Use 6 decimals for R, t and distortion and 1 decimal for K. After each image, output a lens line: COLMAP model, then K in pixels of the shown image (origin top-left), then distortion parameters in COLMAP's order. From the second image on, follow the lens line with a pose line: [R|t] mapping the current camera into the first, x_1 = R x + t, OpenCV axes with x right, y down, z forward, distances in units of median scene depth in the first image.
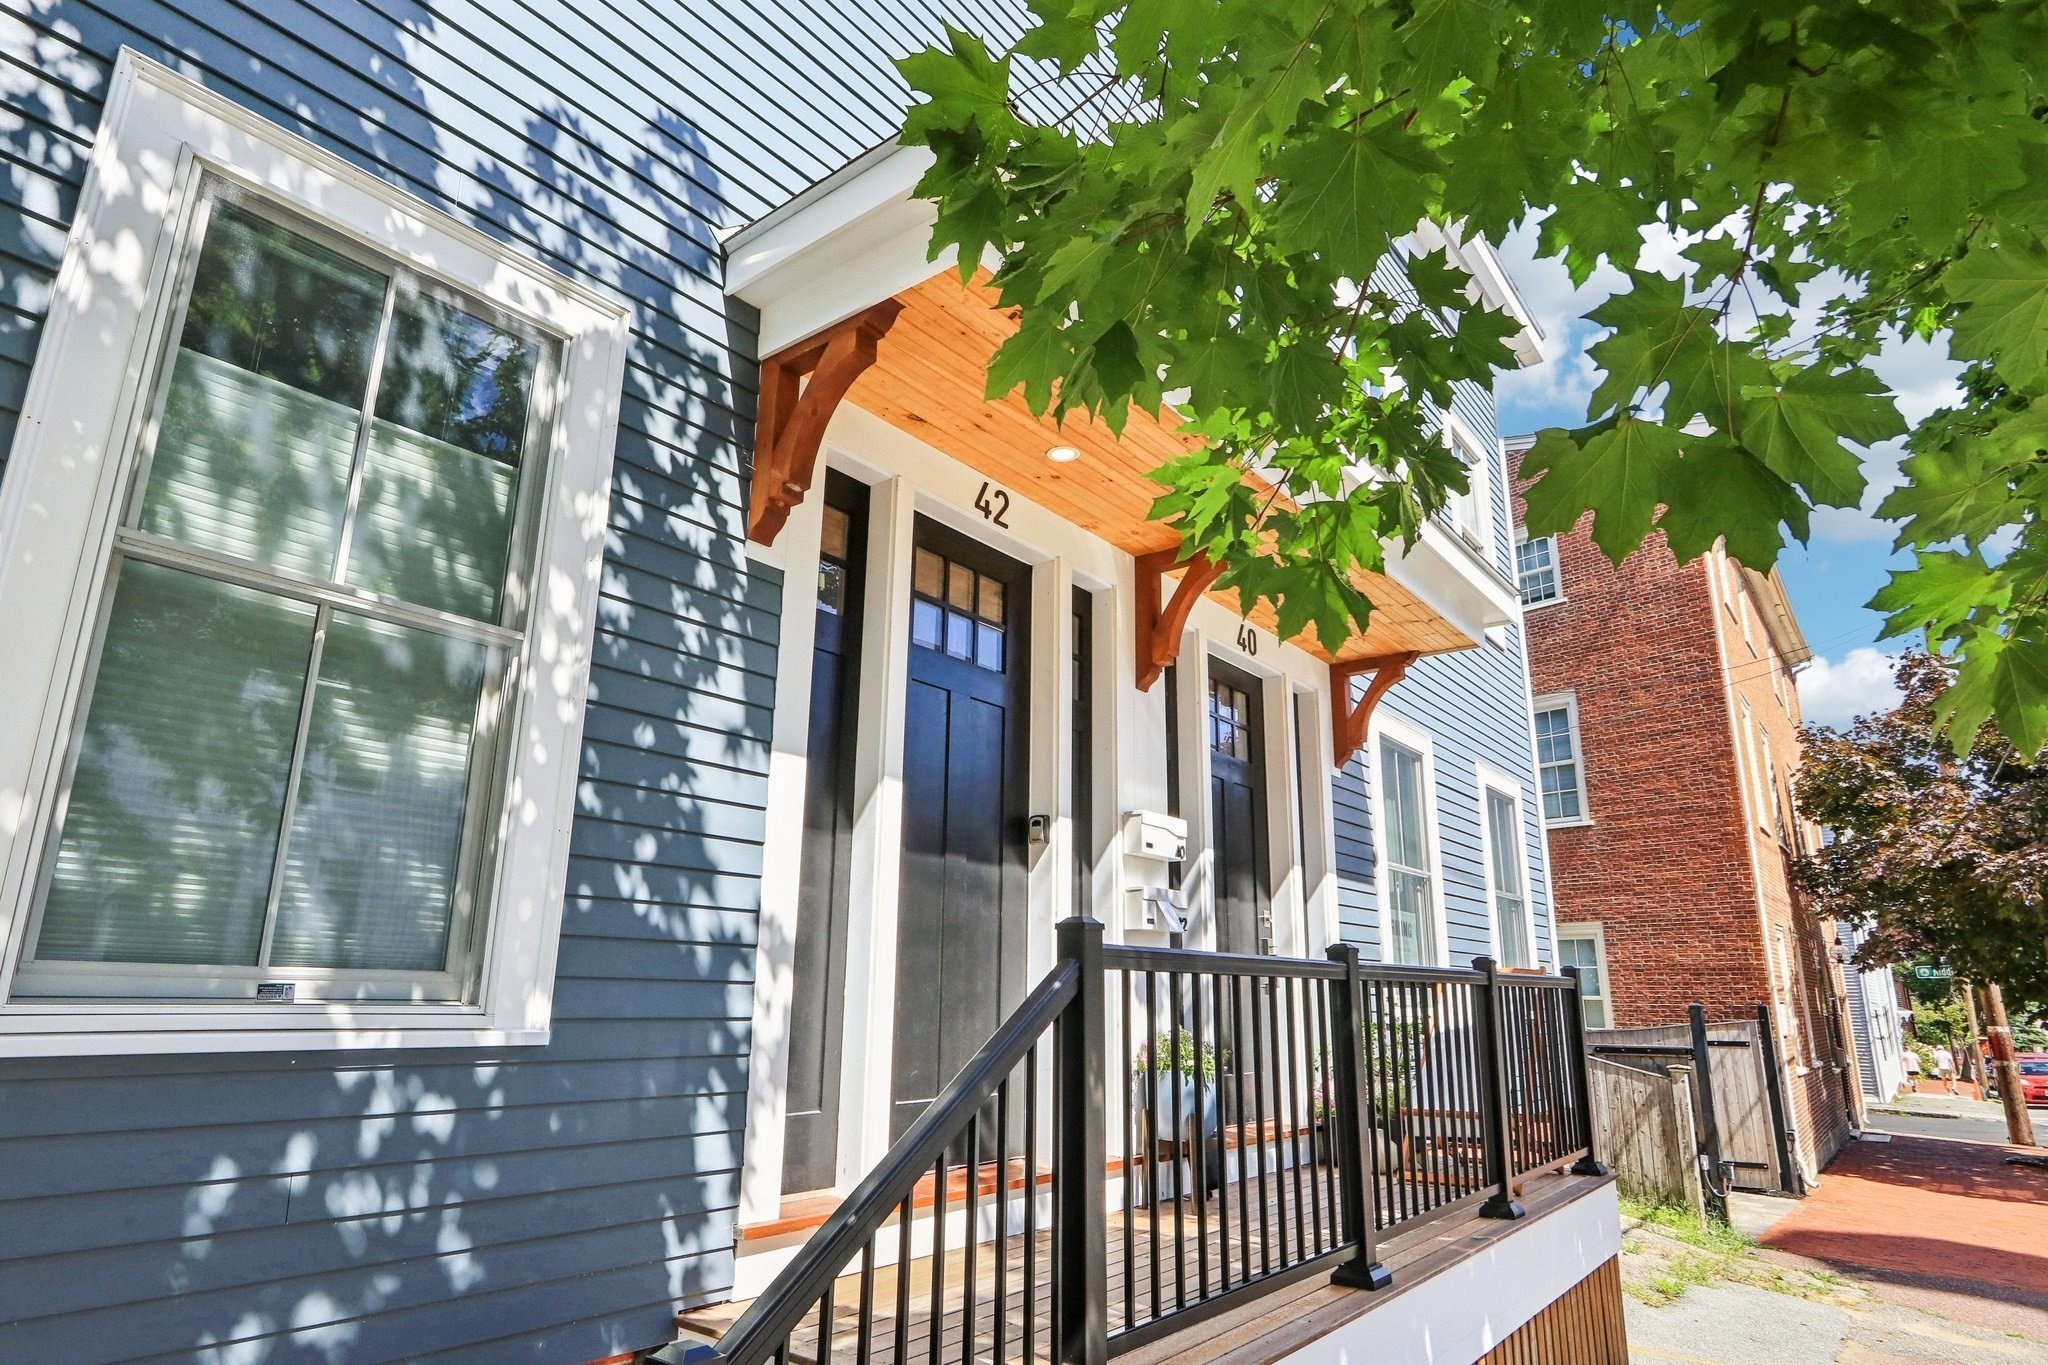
lens RADIAL K [[1138.3, 0, 1024.0], [0, 1138.3, 682.5], [0, 0, 1]] dist [-0.000744, -0.000064]
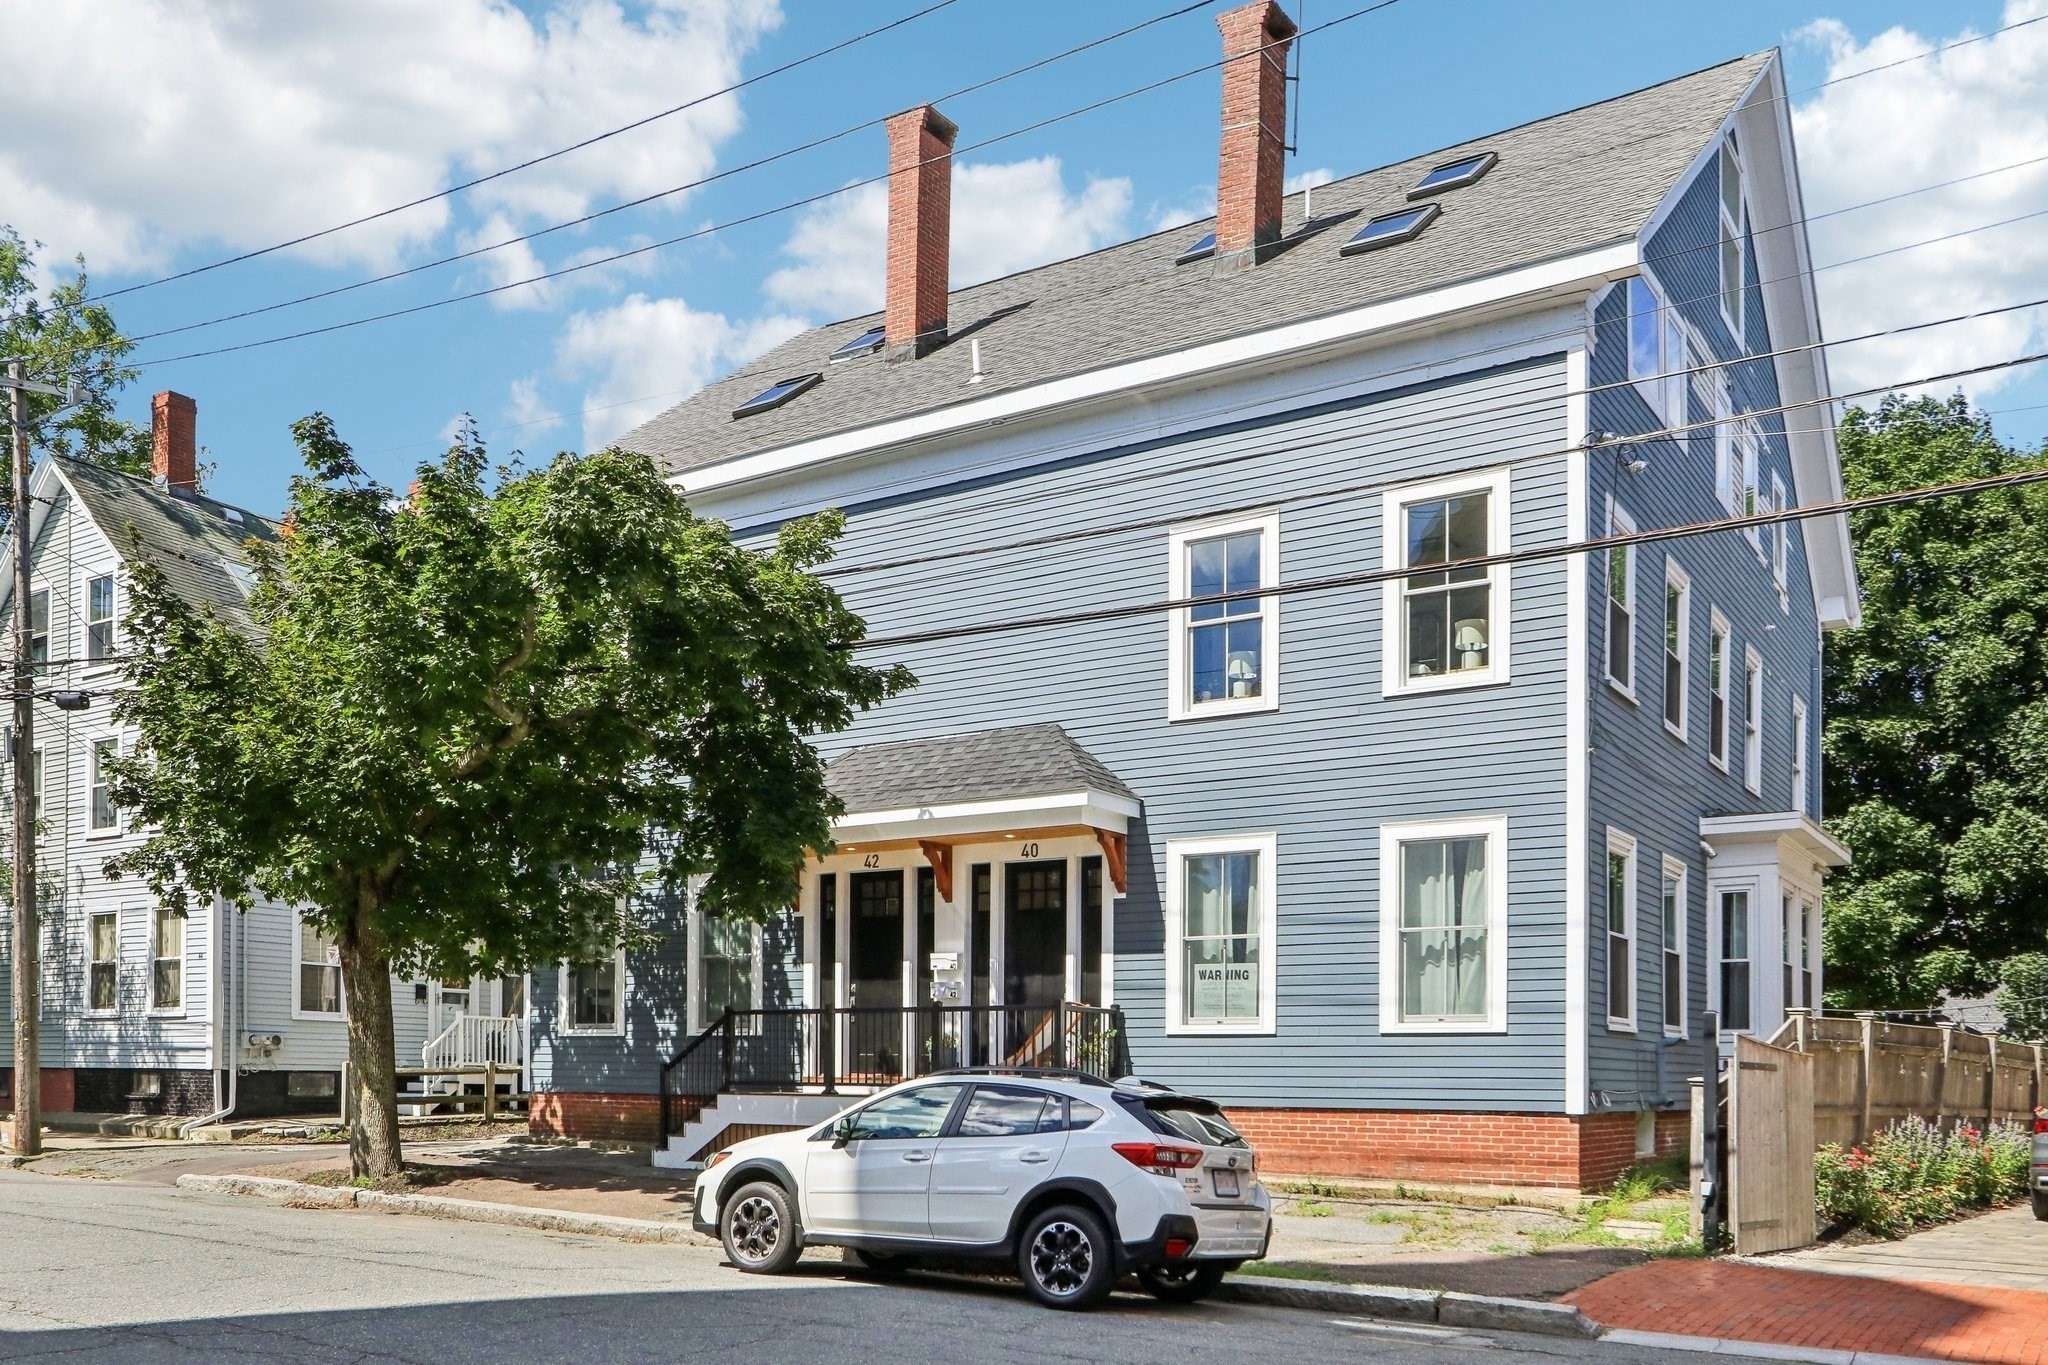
lens RADIAL K [[1652.3, 0, 1024.0], [0, 1652.3, 682.5], [0, 0, 1]] dist [0.001328, 0.000194]
pose [[0.993852, -0.052305, -0.097582, 1.270723], [0.057982, 0.996730, 0.056280, -1.314009], [0.094320, -0.061592, 0.993635, -5.053017]]
